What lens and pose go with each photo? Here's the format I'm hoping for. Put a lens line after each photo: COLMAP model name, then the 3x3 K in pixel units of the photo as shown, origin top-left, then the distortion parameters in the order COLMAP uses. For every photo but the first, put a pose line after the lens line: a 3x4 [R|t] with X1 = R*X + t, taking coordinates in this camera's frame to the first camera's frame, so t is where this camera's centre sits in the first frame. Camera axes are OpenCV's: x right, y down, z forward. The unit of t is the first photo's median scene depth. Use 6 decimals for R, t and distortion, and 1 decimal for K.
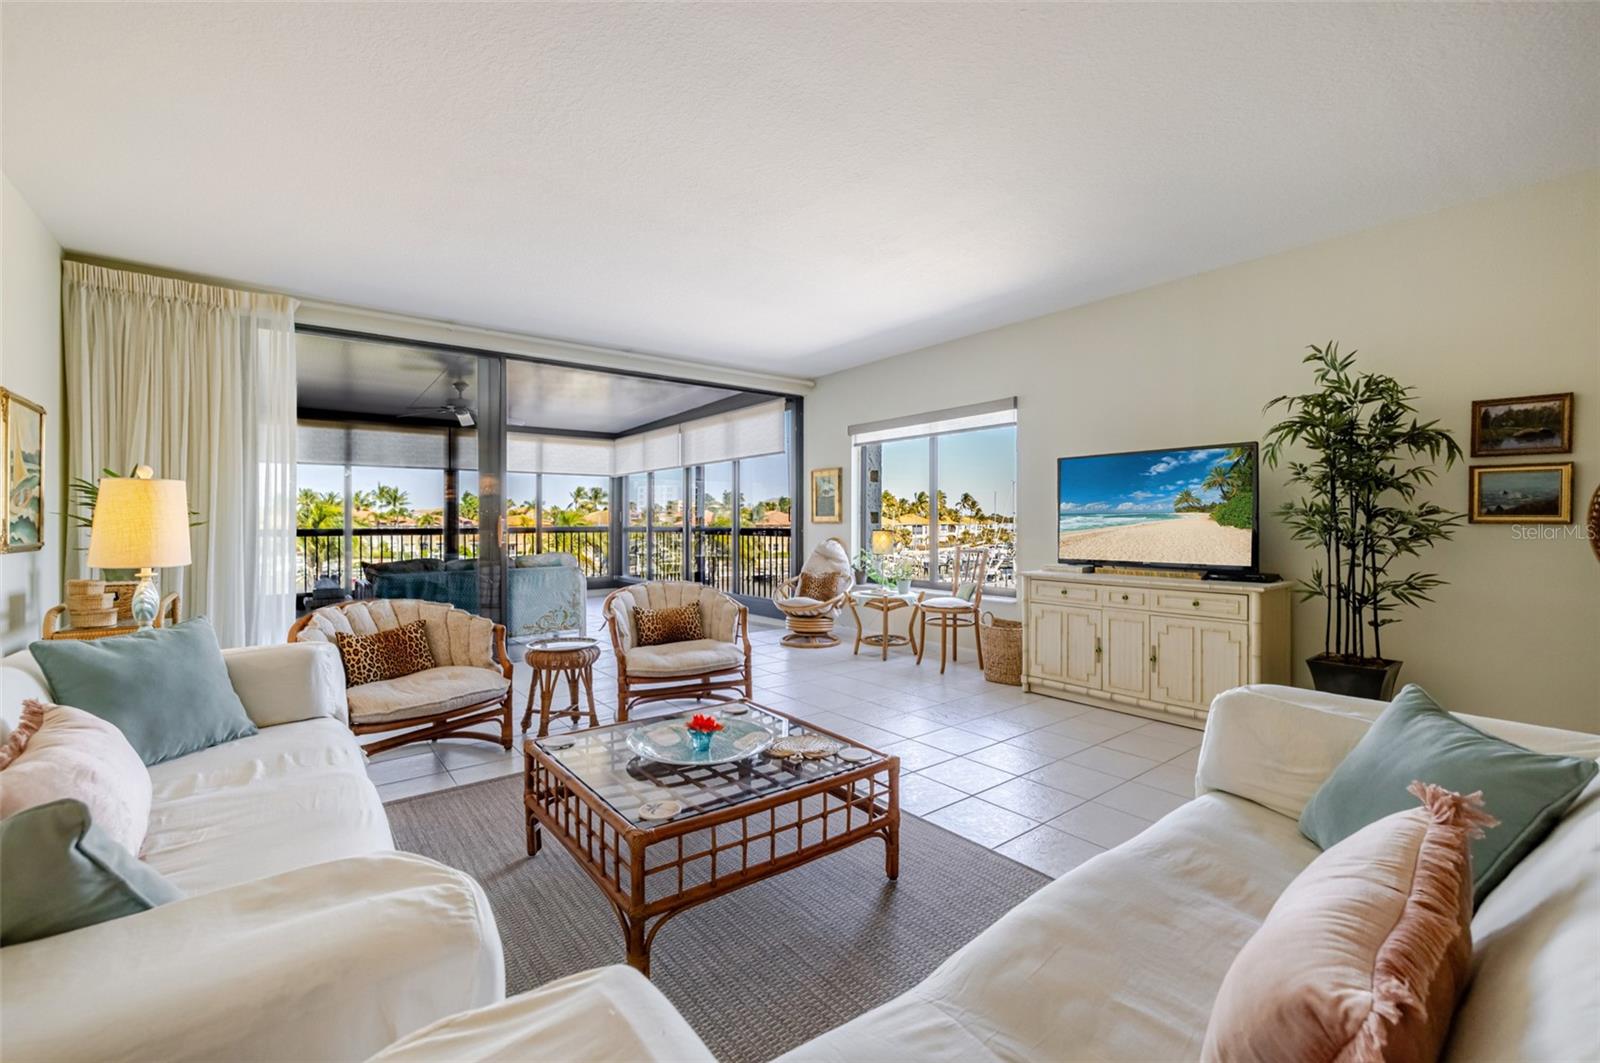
lens RADIAL K [[671.4, 0, 816.5], [0, 671.4, 521.2], [0, 0, 1]] dist [0.015401, 0.000082]
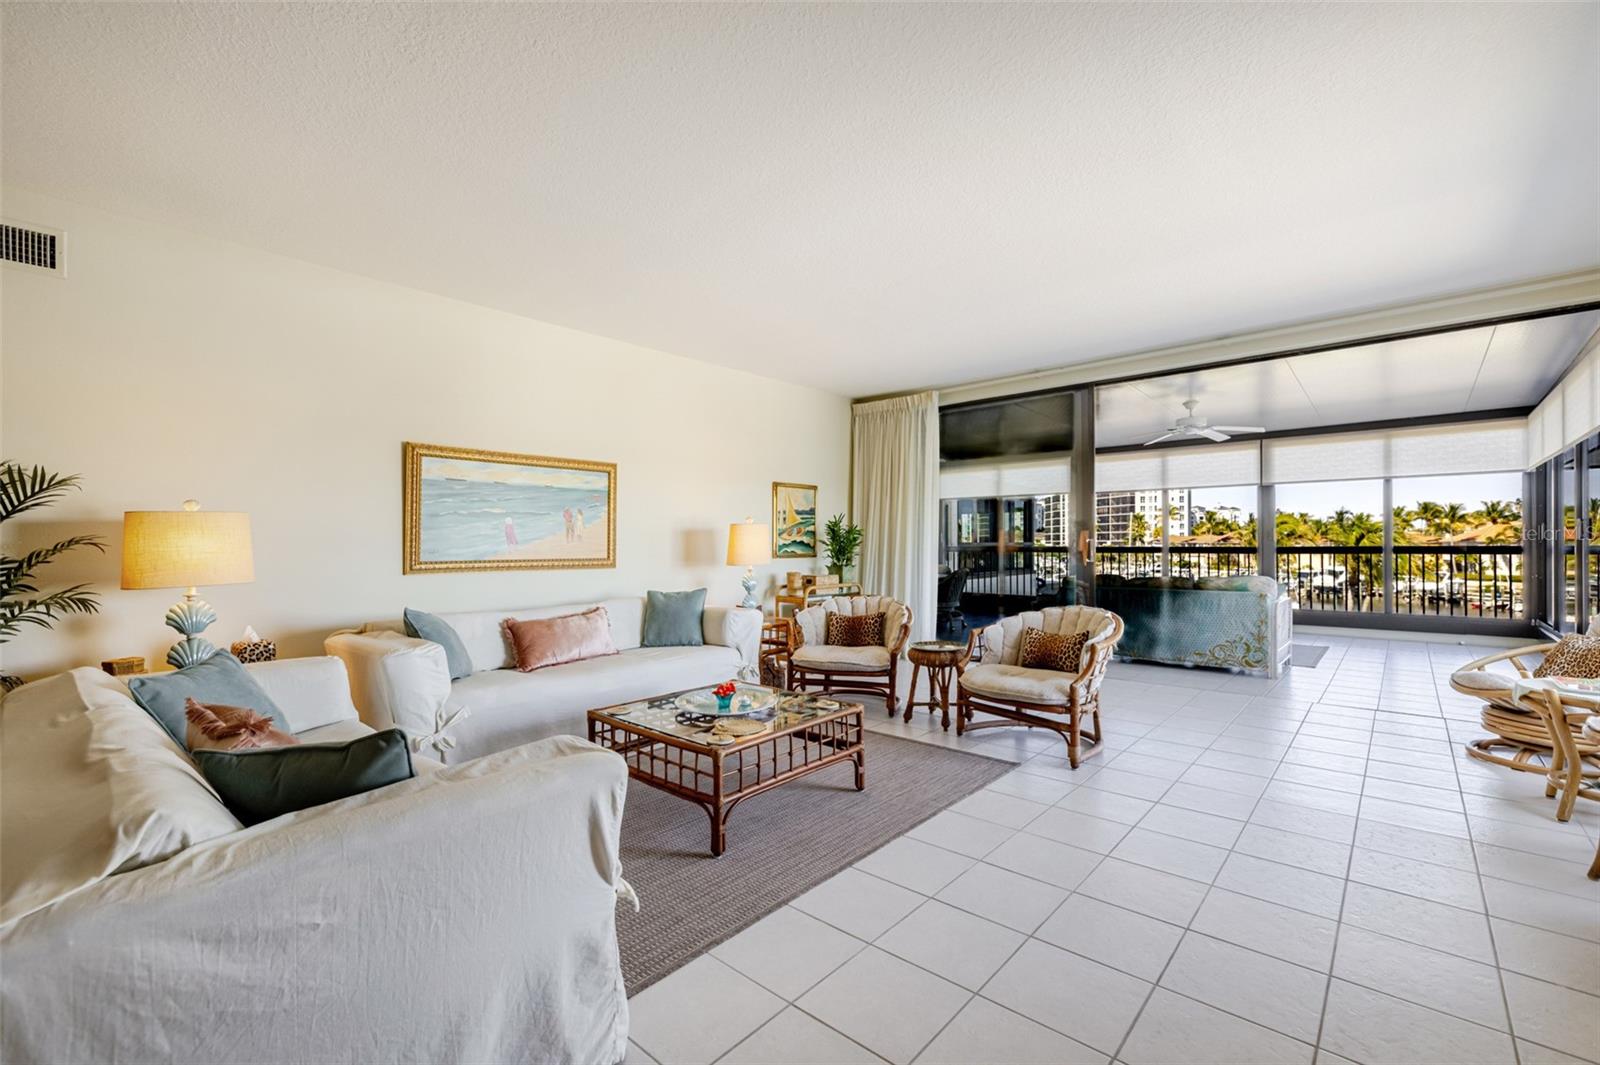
lens RADIAL K [[675.0, 0, 797.3], [0, 675.0, 546.7], [0, 0, 1]] dist [-0.001171, -0.000134]
pose [[0.168871, 0.006302, -0.985618, 0.627869], [0.006965, 0.999947, 0.007587, -0.003178], [0.985614, -0.008146, 0.168818, 0.462217]]
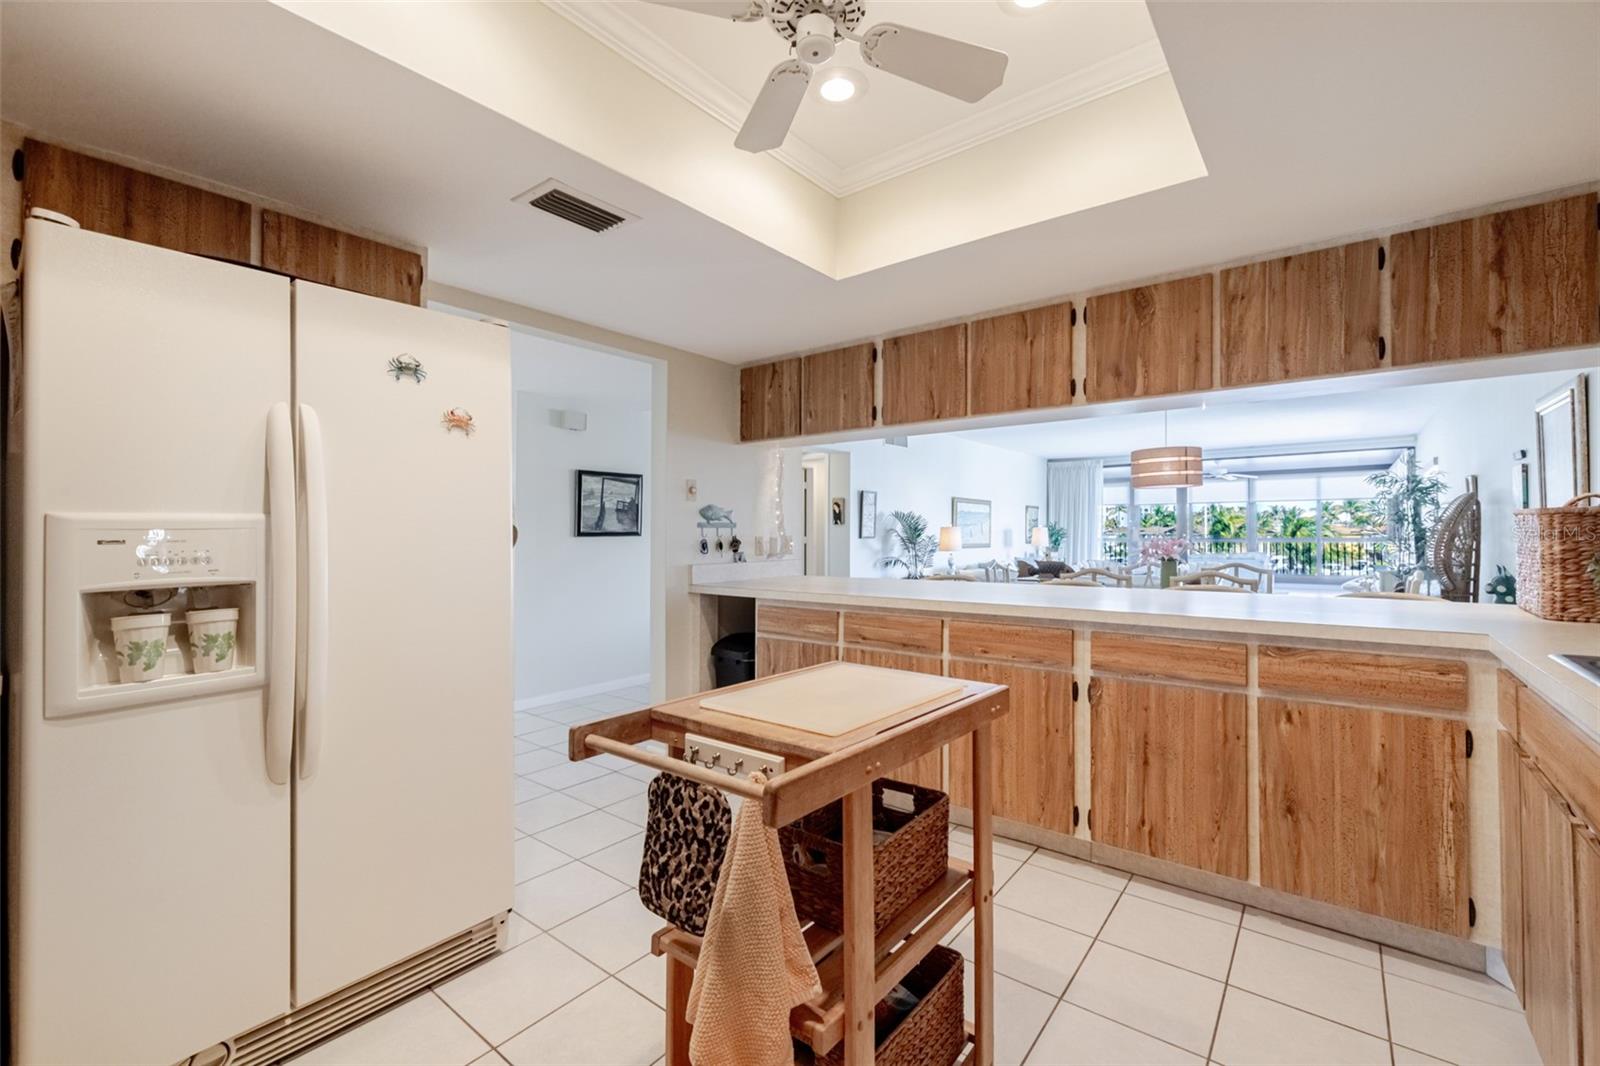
lens RADIAL K [[659.0, 0, 800.0], [0, 659.0, 533.0], [0, 0, 1]] dist [-0.001274, -0.000089]
pose [[0.221677, -0.001773, -0.975119, 1.712464], [0.007086, 0.999975, -0.000207, -0.019323], [0.975094, -0.006864, 0.221684, -0.892227]]
